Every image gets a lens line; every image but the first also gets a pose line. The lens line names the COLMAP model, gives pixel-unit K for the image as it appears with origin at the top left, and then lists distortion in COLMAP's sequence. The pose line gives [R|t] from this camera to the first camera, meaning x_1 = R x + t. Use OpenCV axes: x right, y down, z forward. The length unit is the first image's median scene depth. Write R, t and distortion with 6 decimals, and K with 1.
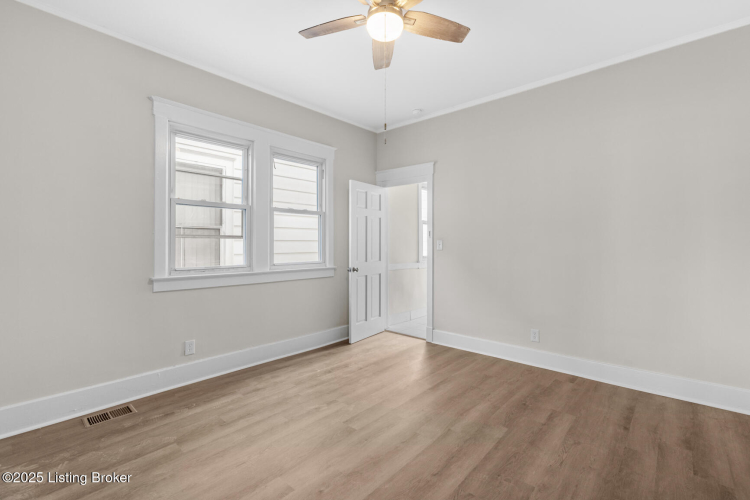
lens RADIAL K [[341.6, 0, 377.0], [0, 341.6, 241.0], [0, 0, 1]] dist [0.000019, 0.000058]
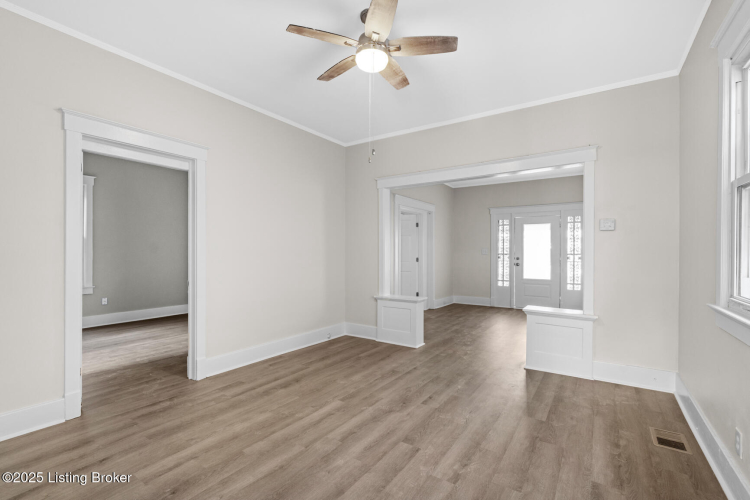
lens RADIAL K [[337.3, 0, 375.0], [0, 337.3, 250.0], [0, 0, 1]] dist [-0.001337, 0.000040]
pose [[-0.990924, -0.006690, -0.134258, 0.112888], [-0.005147, 0.999917, -0.011839, 0.007168], [0.134326, -0.011041, -0.990876, 1.461828]]
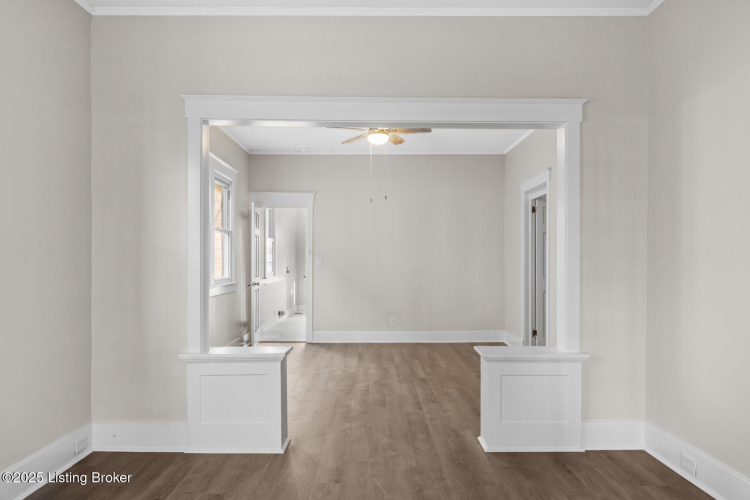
lens RADIAL K [[504.5, 0, 374.4], [0, 504.5, 261.2], [0, 0, 1]] dist [-0.003379, -0.000724]
pose [[0.744559, -0.000117, 0.667557, -1.212706], [-0.004689, 0.999974, 0.005405, -0.000366], [-0.667540, -0.007154, 0.744539, -0.658913]]
